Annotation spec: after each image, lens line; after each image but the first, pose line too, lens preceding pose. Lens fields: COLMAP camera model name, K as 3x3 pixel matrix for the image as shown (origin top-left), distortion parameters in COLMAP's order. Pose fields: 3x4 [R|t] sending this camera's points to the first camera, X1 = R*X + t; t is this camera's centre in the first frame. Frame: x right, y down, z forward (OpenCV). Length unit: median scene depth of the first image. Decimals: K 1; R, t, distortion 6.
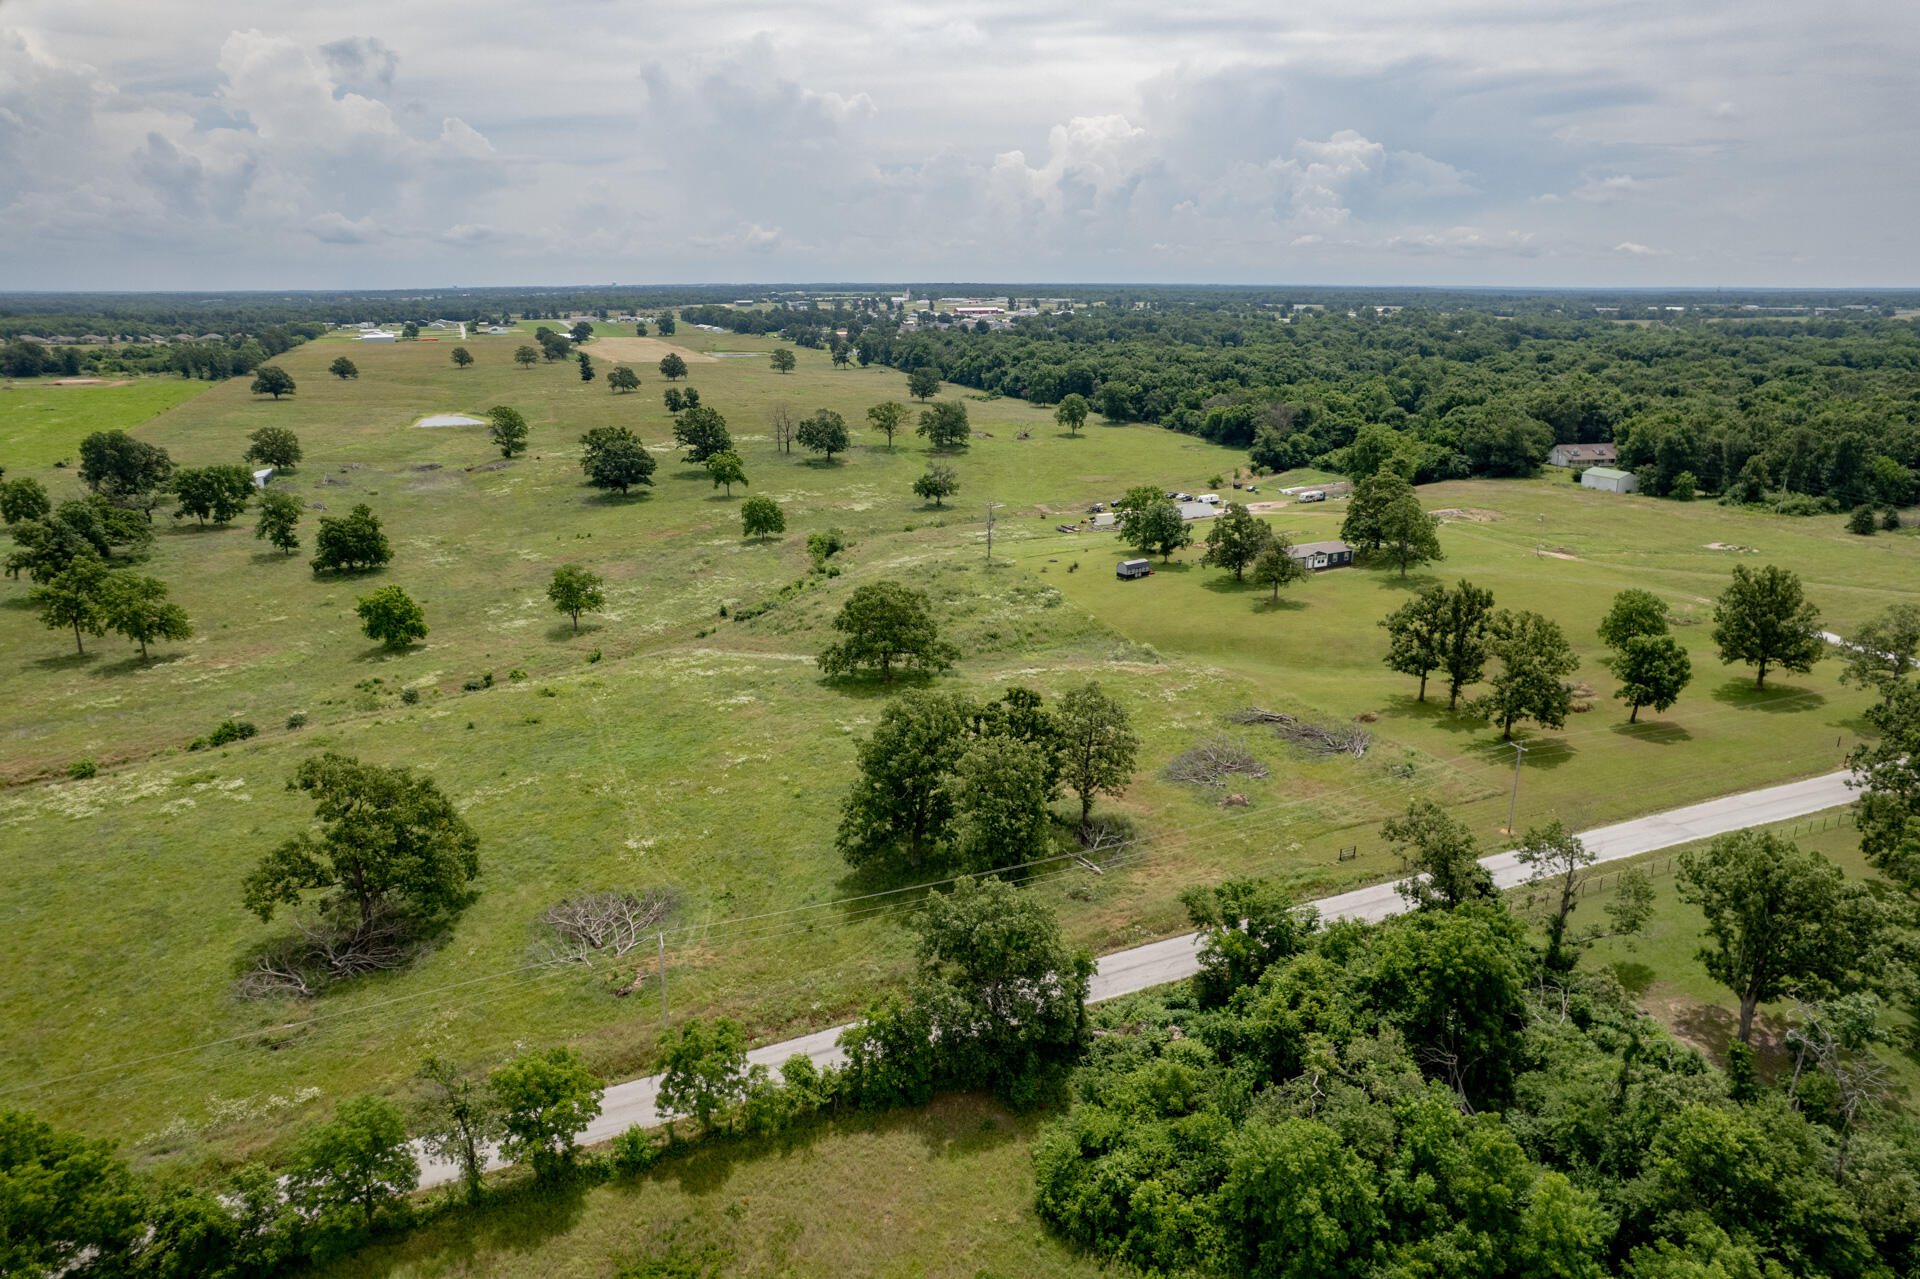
lens RADIAL K [[1231.1, 0, 968.7], [0, 1231.1, 652.1], [0, 0, 1]] dist [-0.076457, 0.068695]
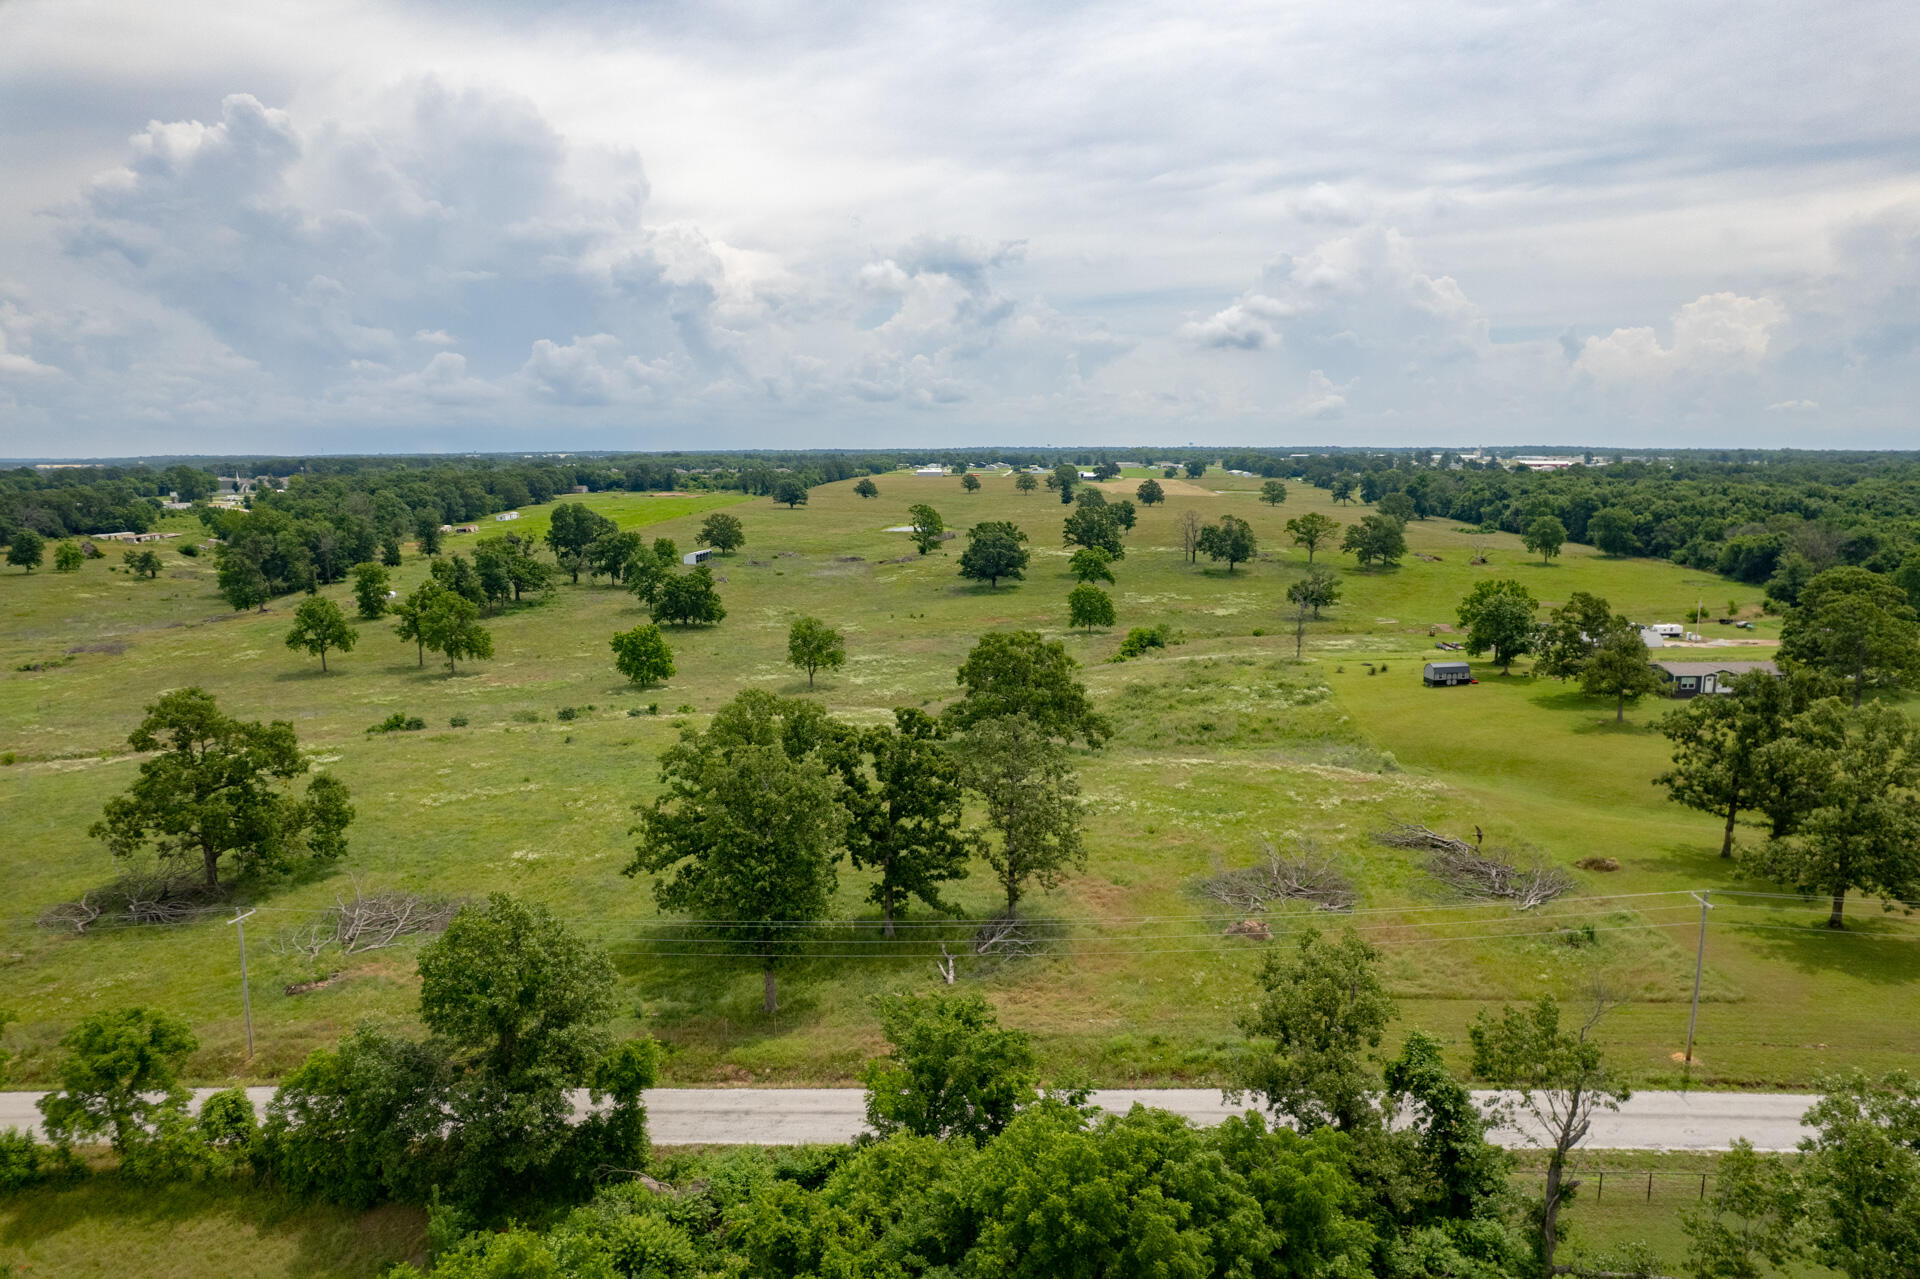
lens RADIAL K [[1231.1, 0, 968.3], [0, 1231.1, 643.7], [0, 0, 1]] dist [-0.076457, 0.068695]
pose [[0.895623, 0.068877, -0.439449, 0.118176], [-0.127691, 0.986168, -0.105673, 0.019247], [0.426092, 0.150757, 0.892030, 0.109615]]
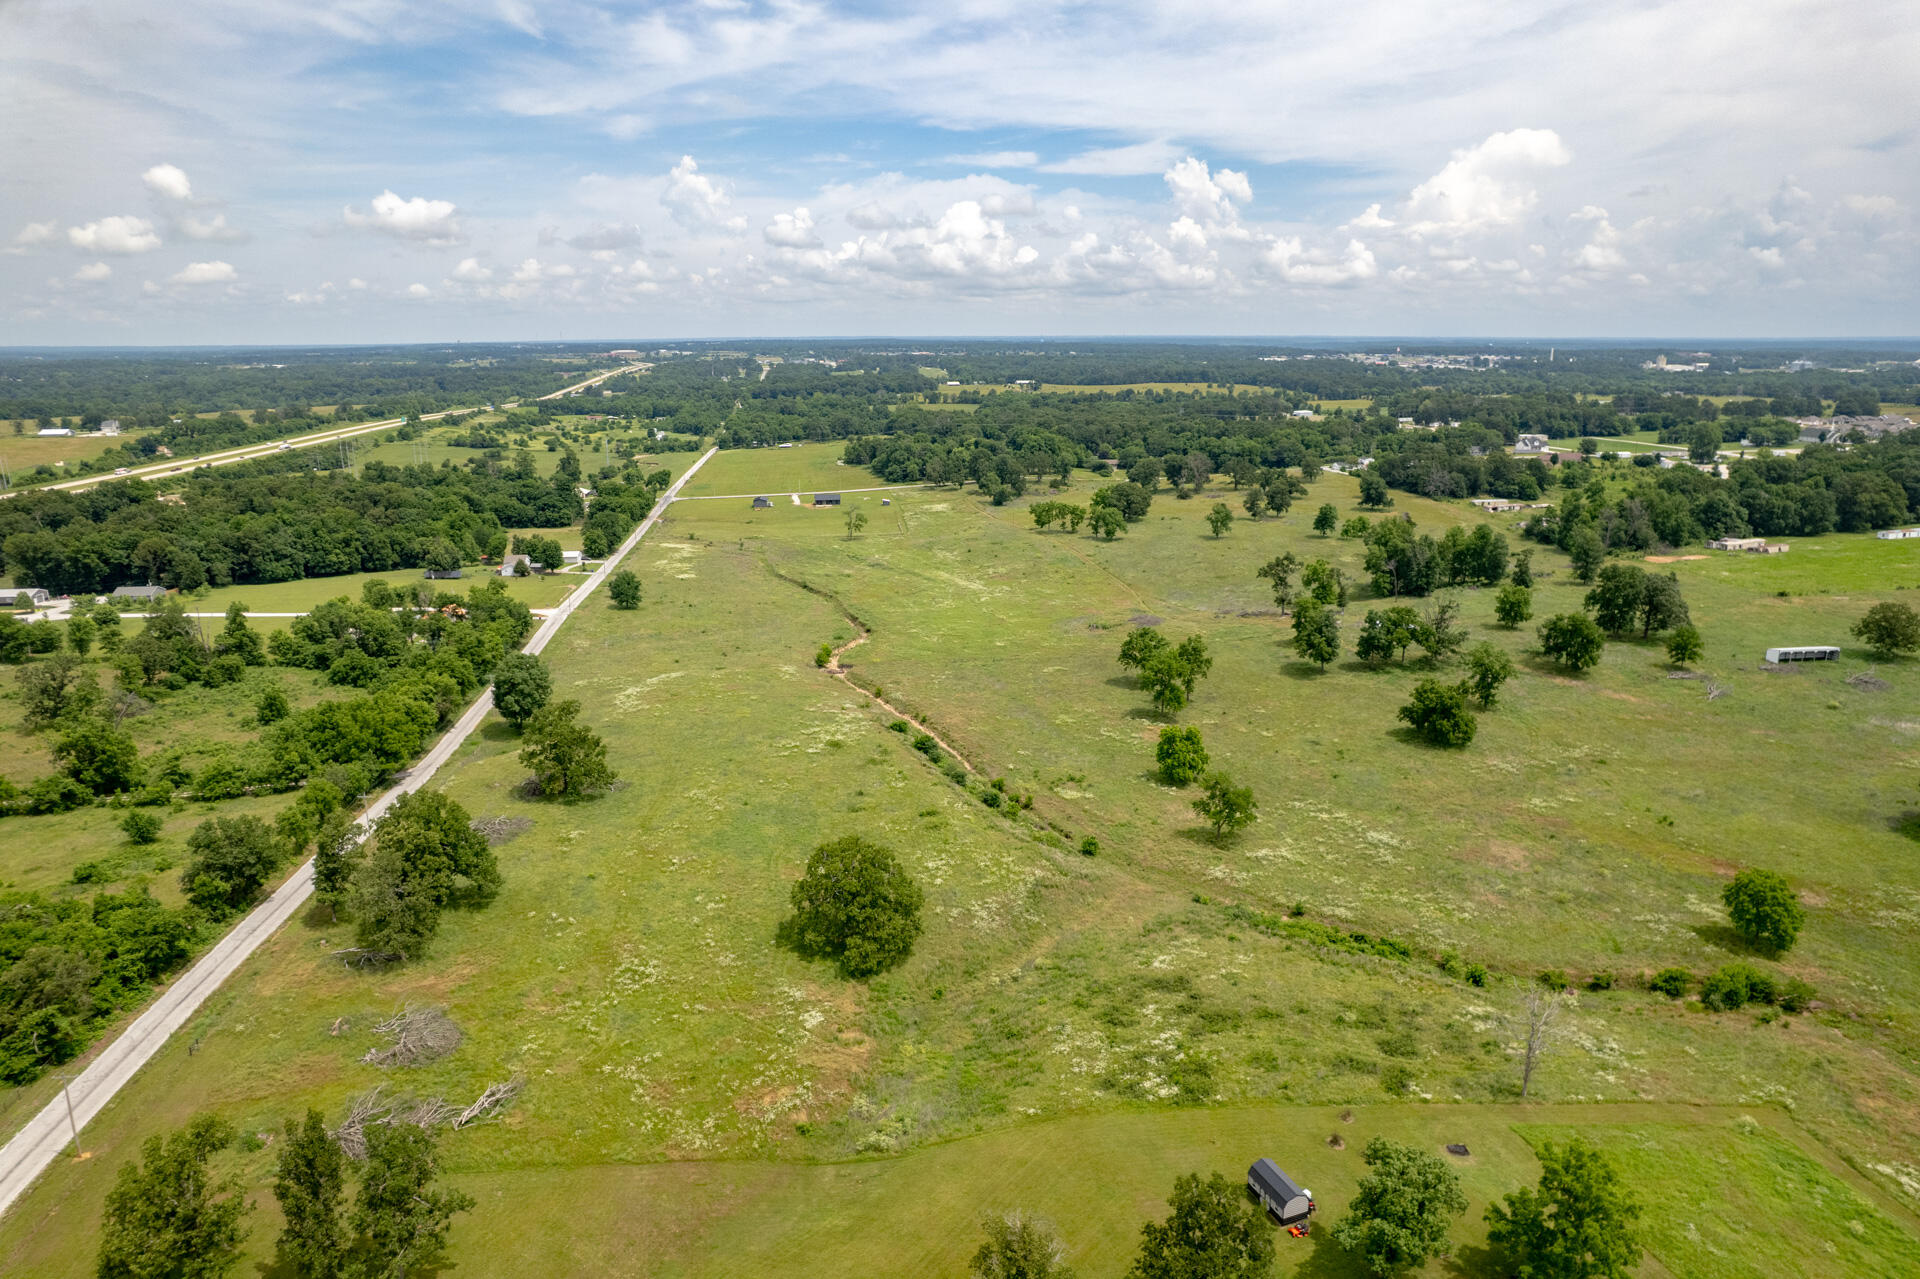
lens RADIAL K [[1231.1, 0, 969.4], [0, 1231.1, 647.7], [0, 0, 1]] dist [-0.076457, 0.068695]
pose [[-0.245139, 0.247021, -0.937490, 0.336463], [-0.277607, 0.908619, 0.312004, -0.227825], [0.928893, 0.336738, -0.154163, 0.521557]]
